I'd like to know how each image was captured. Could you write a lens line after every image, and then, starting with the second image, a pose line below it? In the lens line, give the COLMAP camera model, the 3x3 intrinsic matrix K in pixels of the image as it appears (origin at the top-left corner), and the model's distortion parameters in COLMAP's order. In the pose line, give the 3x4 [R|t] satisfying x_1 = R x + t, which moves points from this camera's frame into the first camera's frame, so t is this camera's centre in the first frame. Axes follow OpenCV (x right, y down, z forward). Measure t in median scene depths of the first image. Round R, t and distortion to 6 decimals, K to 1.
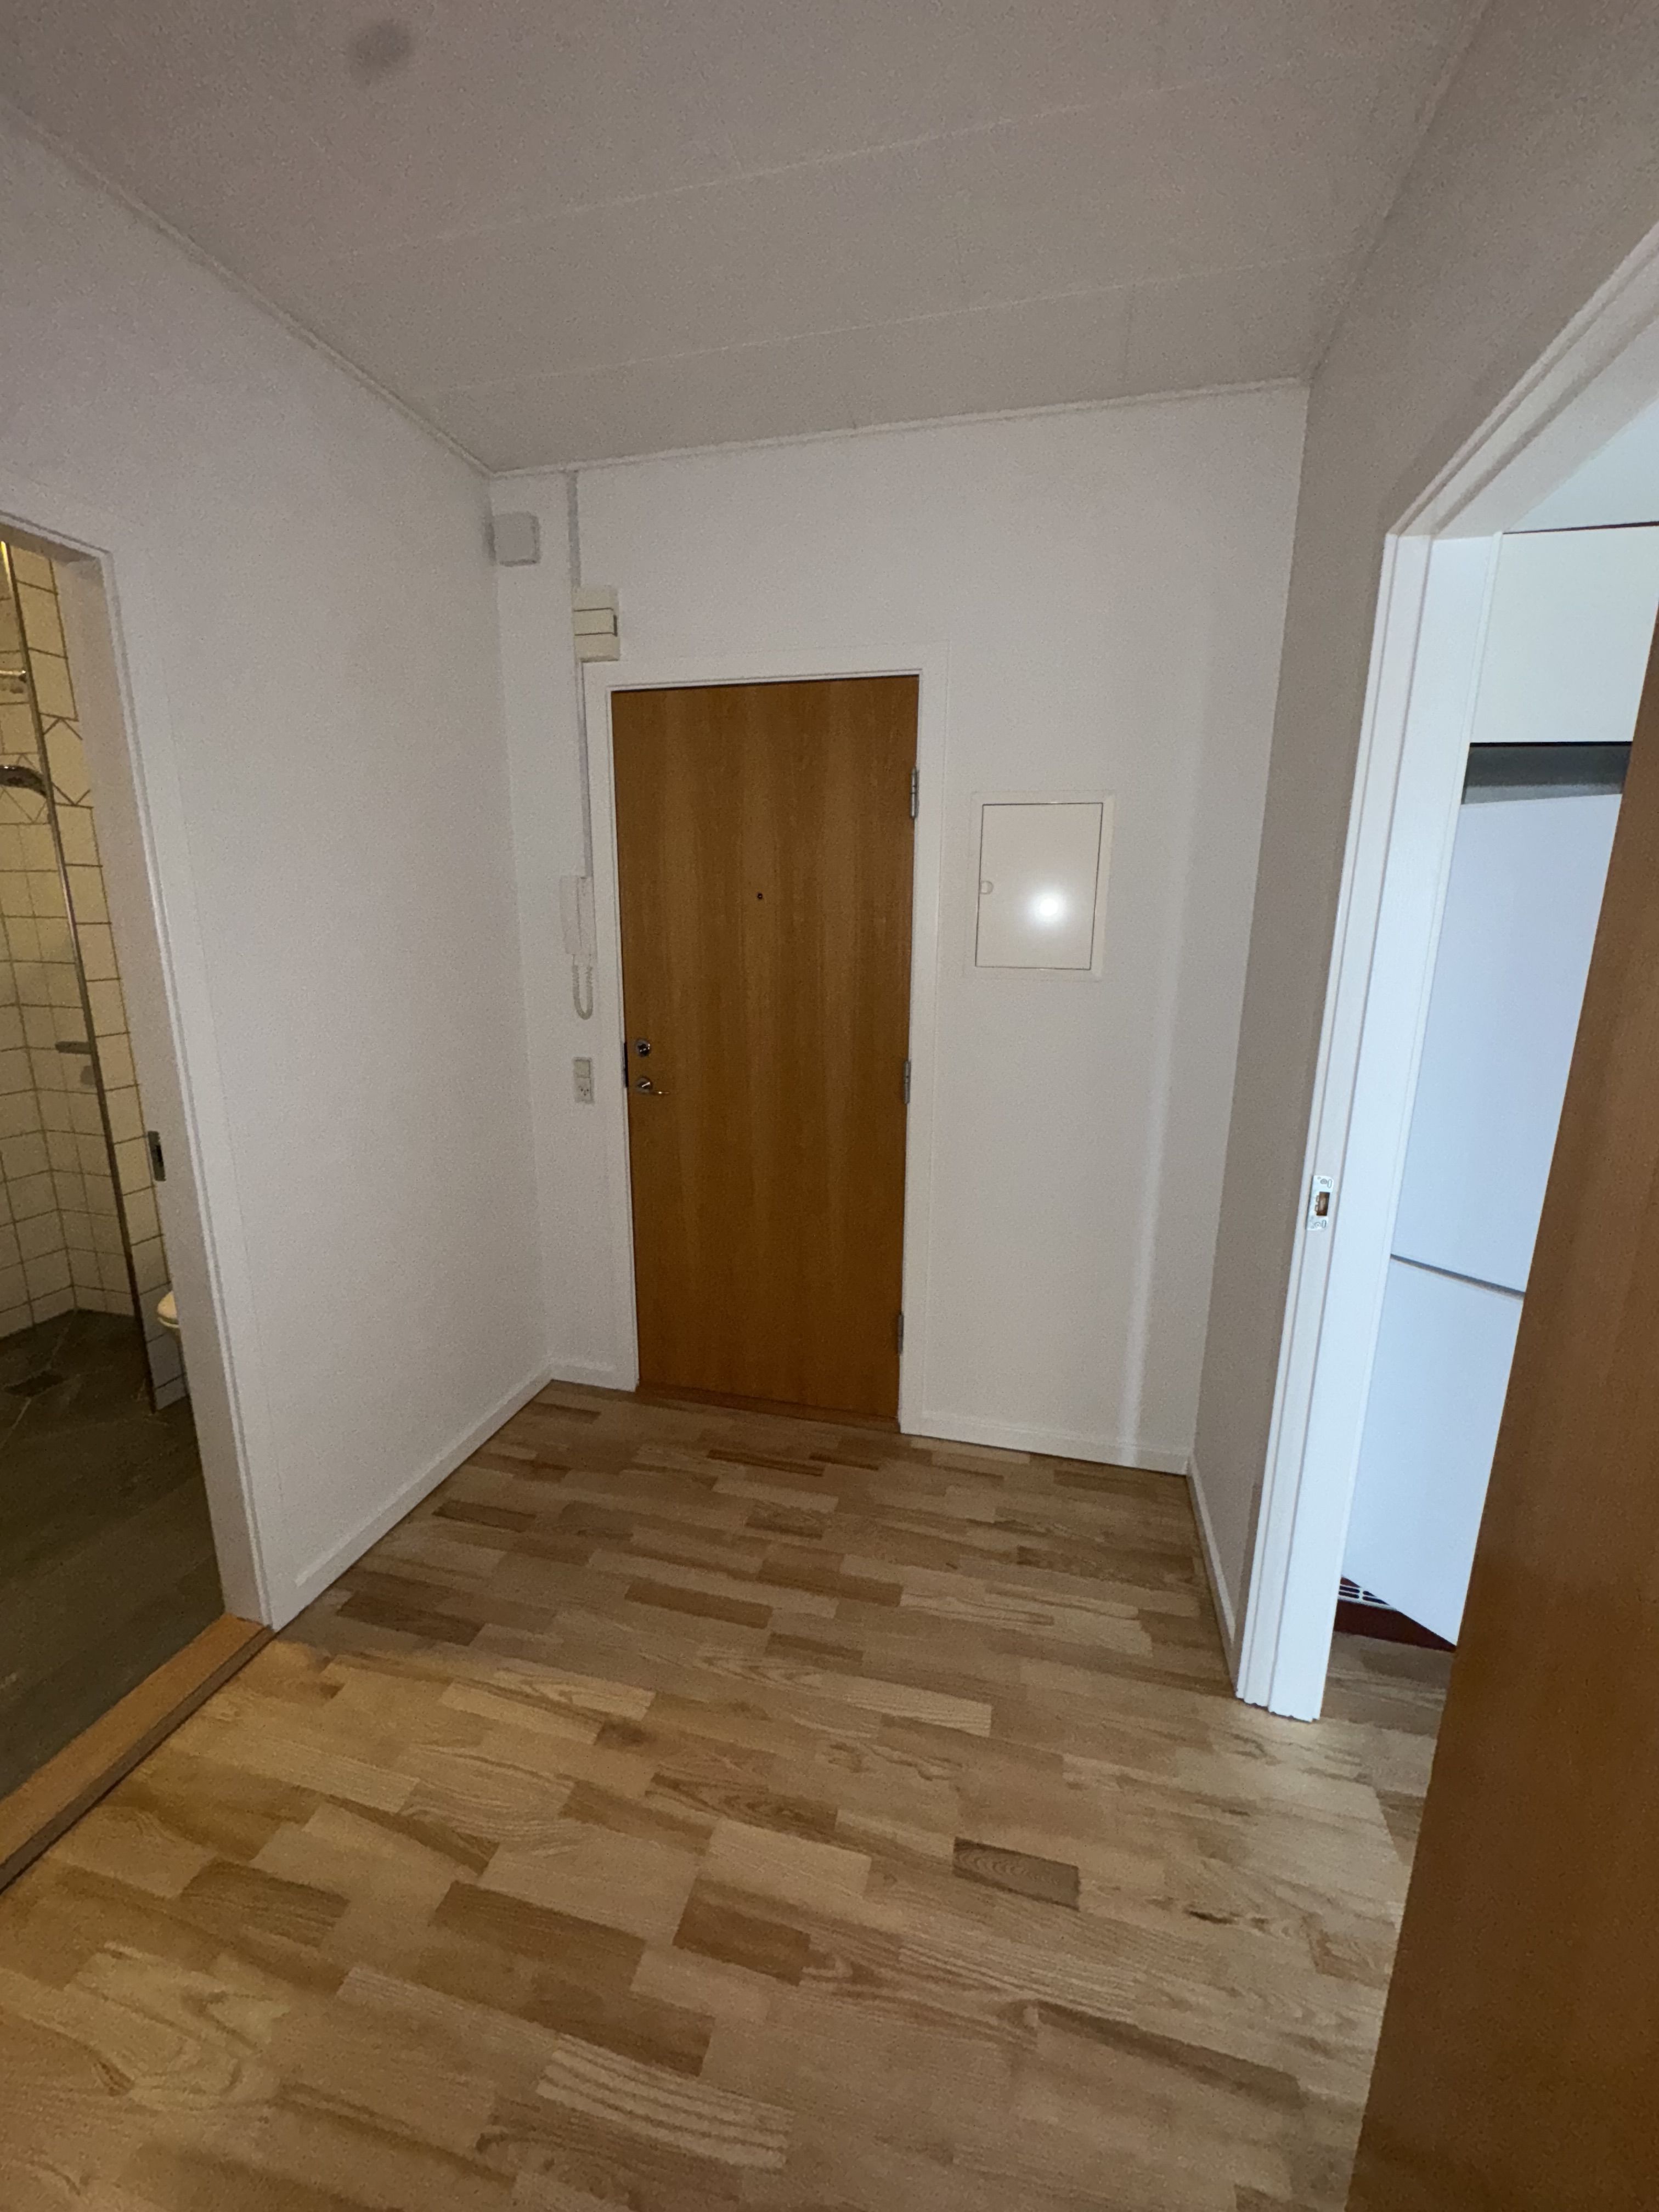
lens RADIAL K [[878.7, 0, 829.5], [0, 878.7, 1106.0], [0, 0, 1]] dist [0.000278, -0.000186]
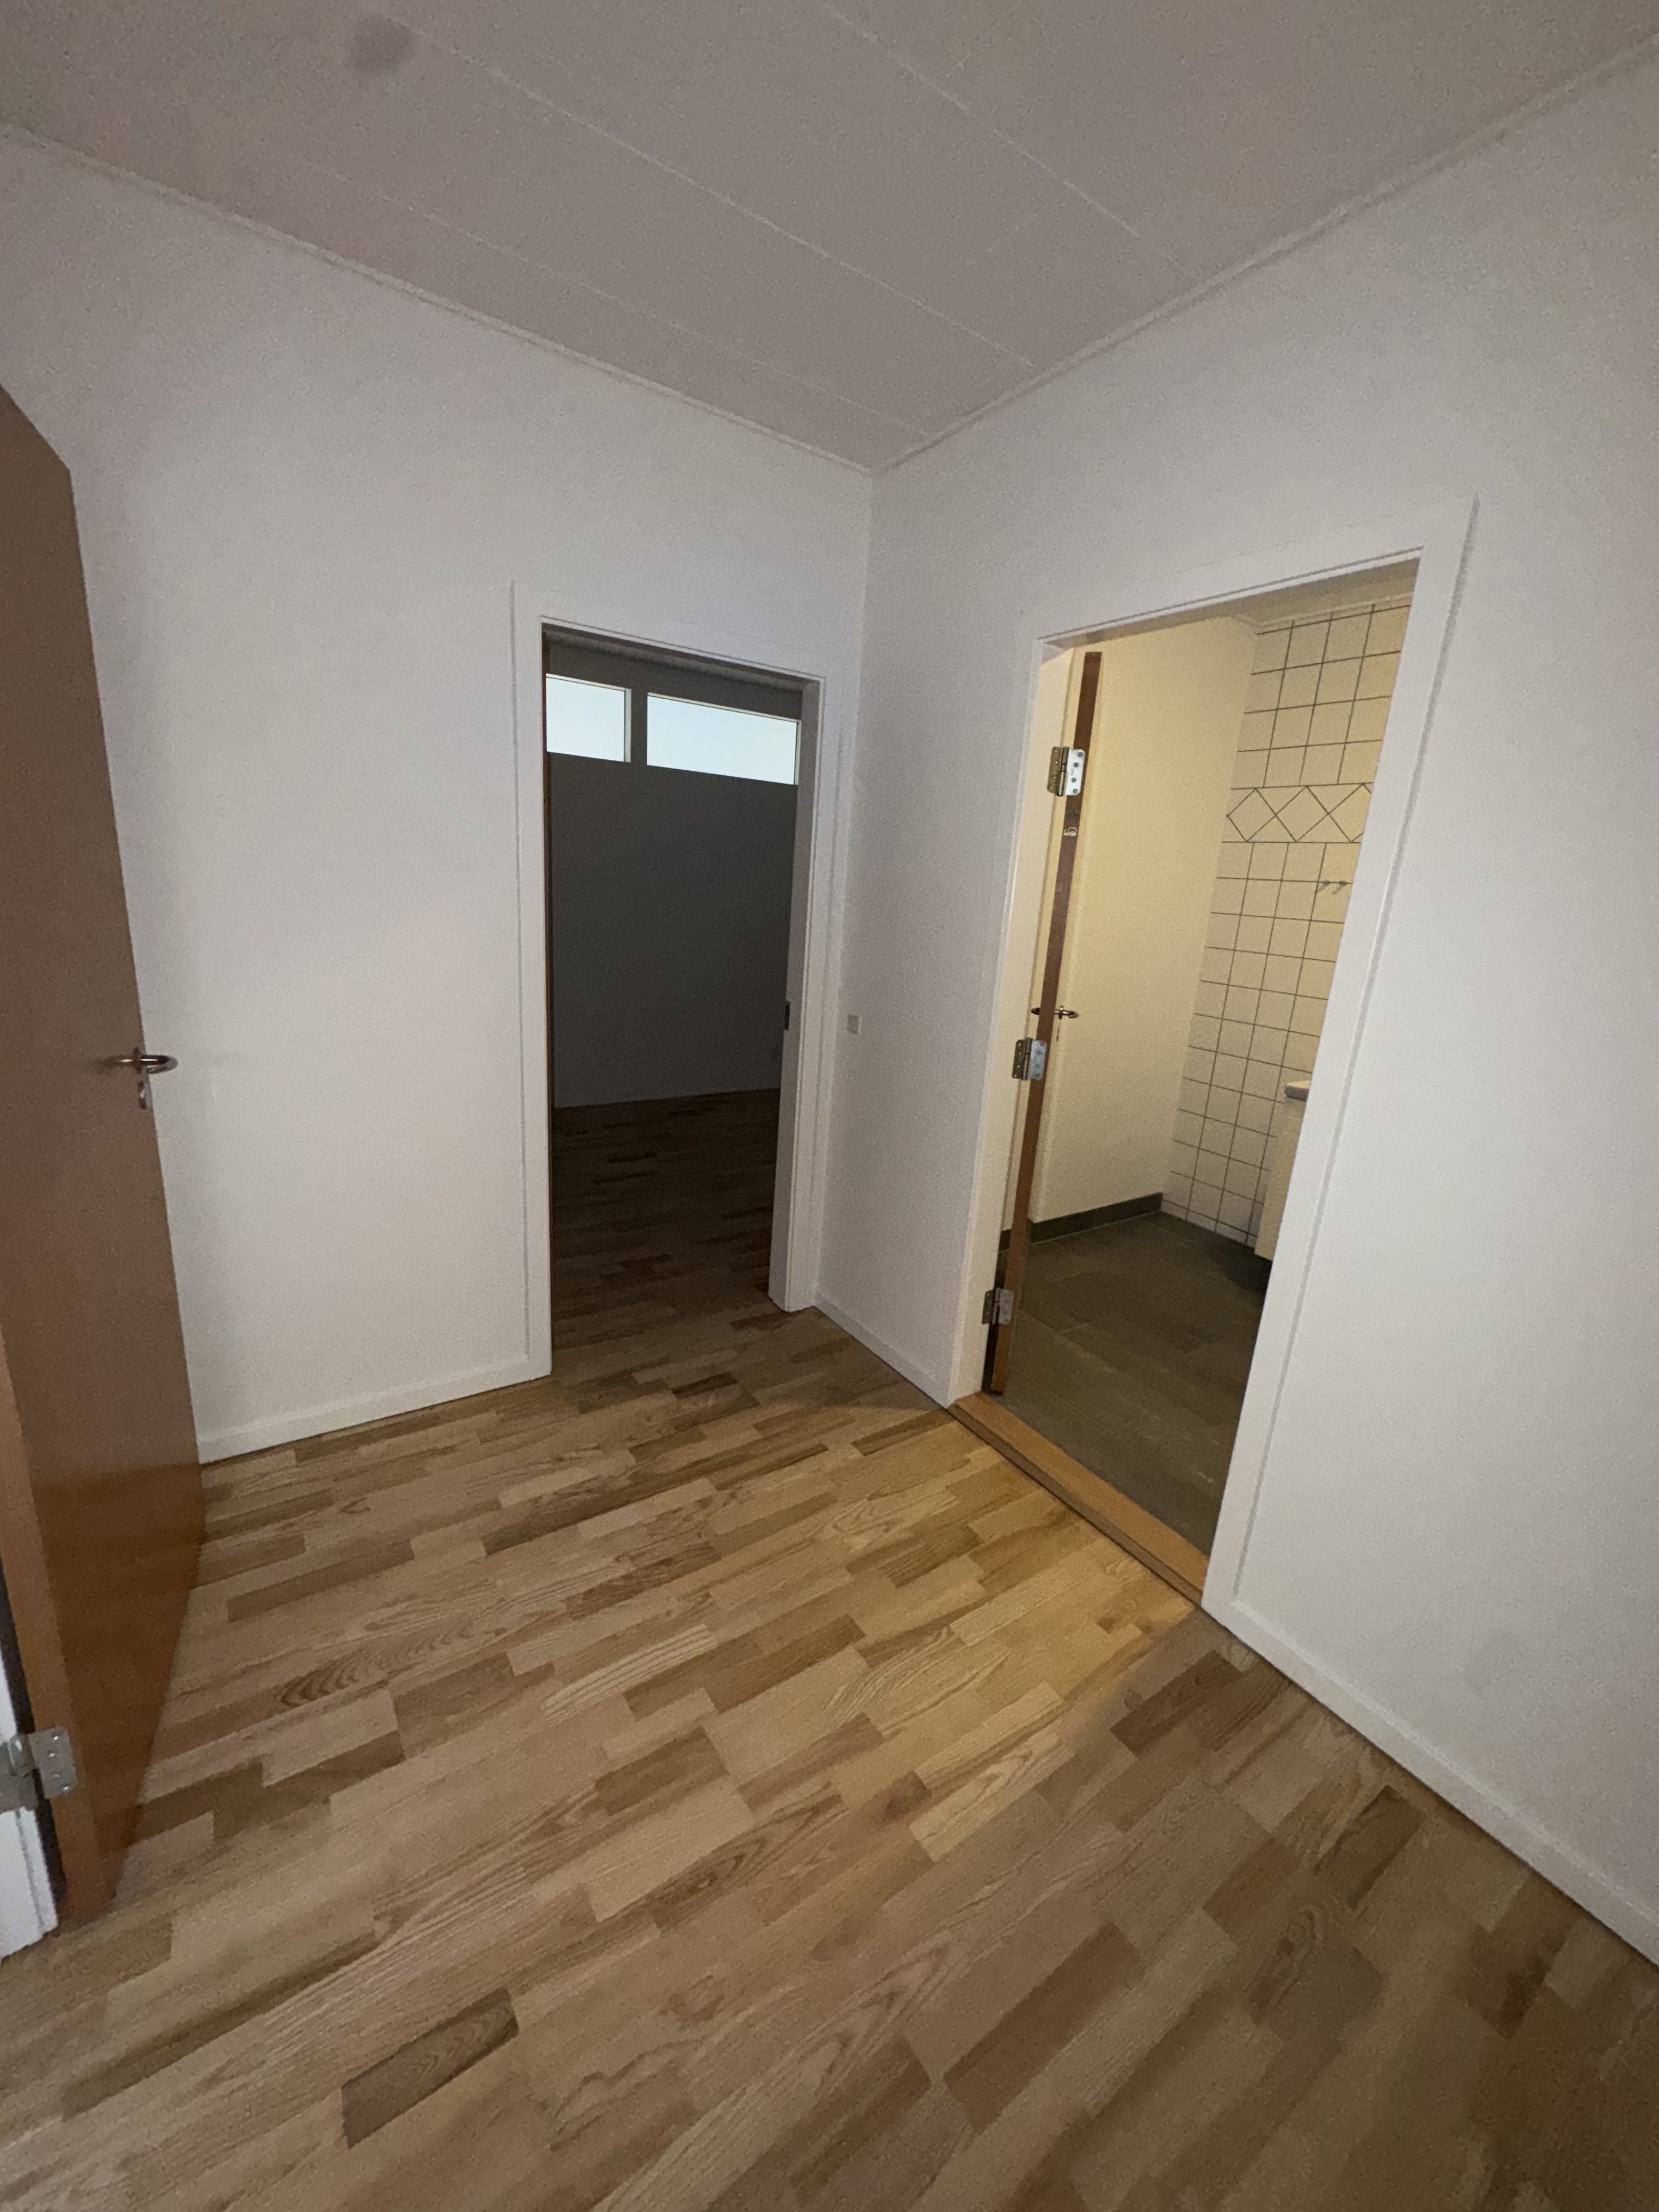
lens RADIAL K [[878.7, 0, 829.5], [0, 878.7, 1106.0], [0, 0, 1]] dist [0.000278, -0.000186]
pose [[-0.658627, 0.143305, -0.738698, 0.311514], [-0.238101, 0.891565, 0.385253, -0.202332], [0.713806, 0.429622, -0.553087, 0.940507]]
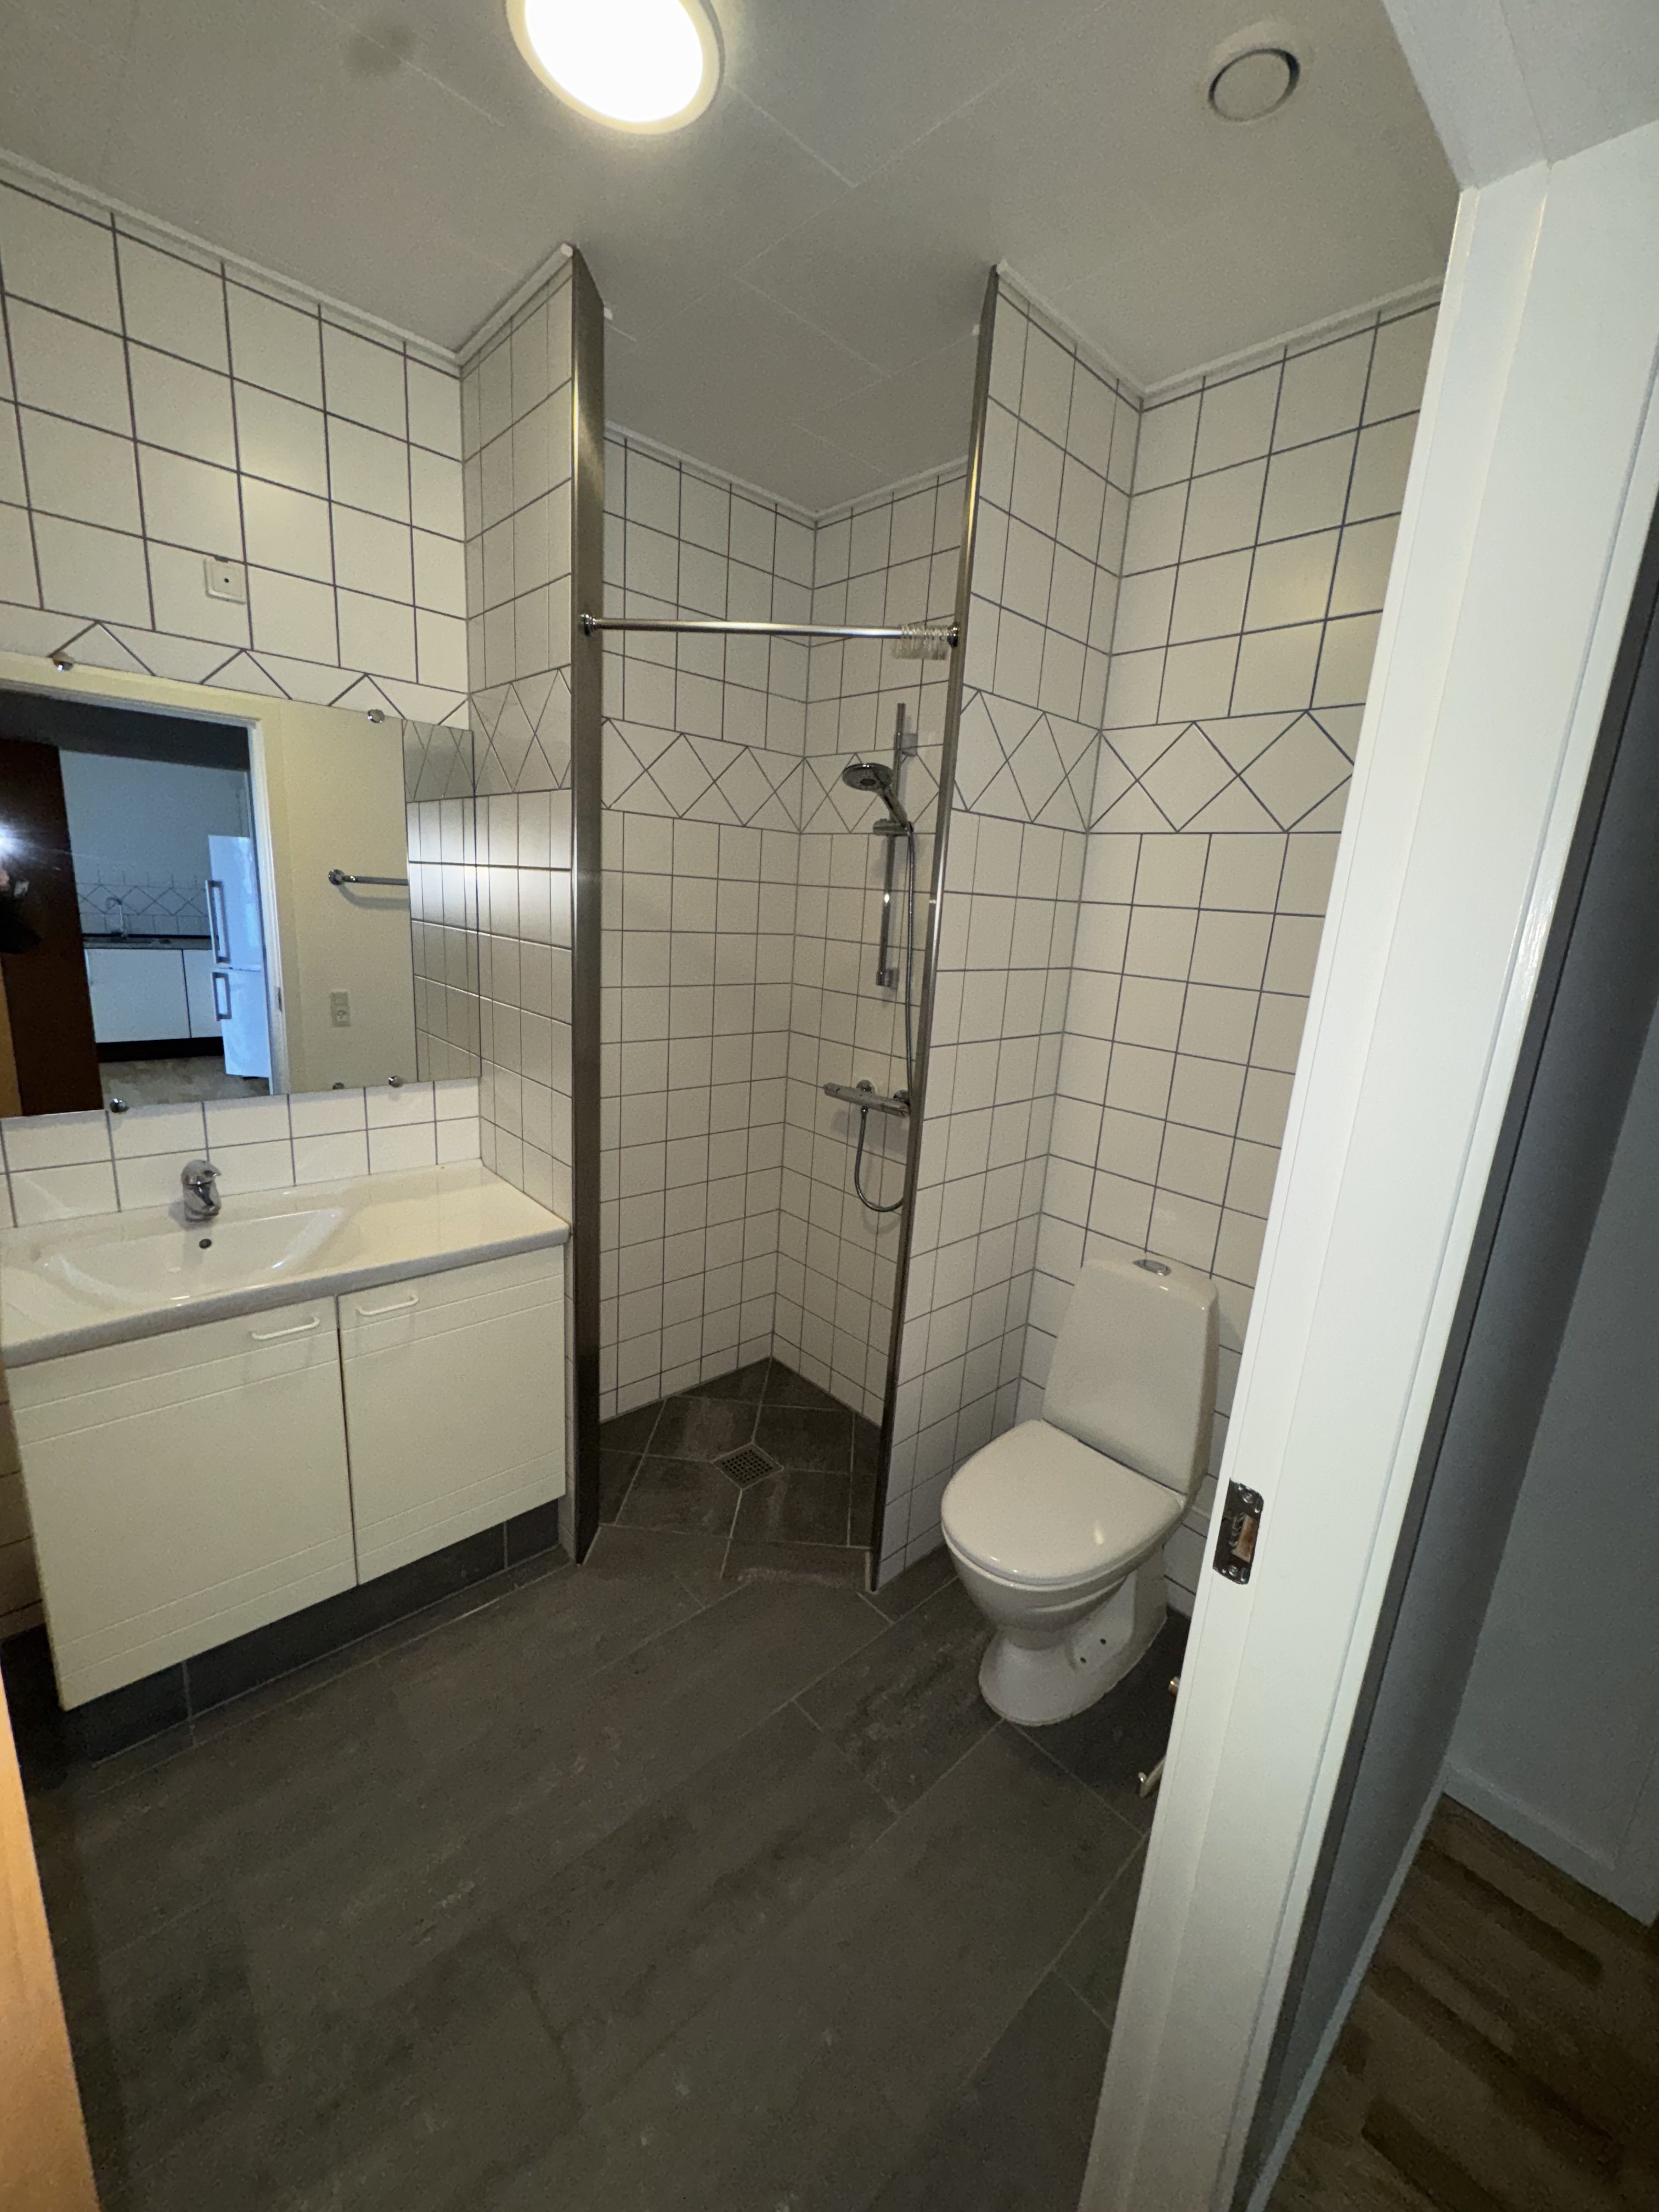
lens RADIAL K [[878.7, 0, 829.5], [0, 878.7, 1106.0], [0, 0, 1]] dist [0.000278, -0.000186]
pose [[0.835948, 0.168434, -0.522323, -0.618734], [-0.176564, 0.983680, 0.034628, -0.121276], [0.519631, 0.063277, 0.852044, 0.384978]]
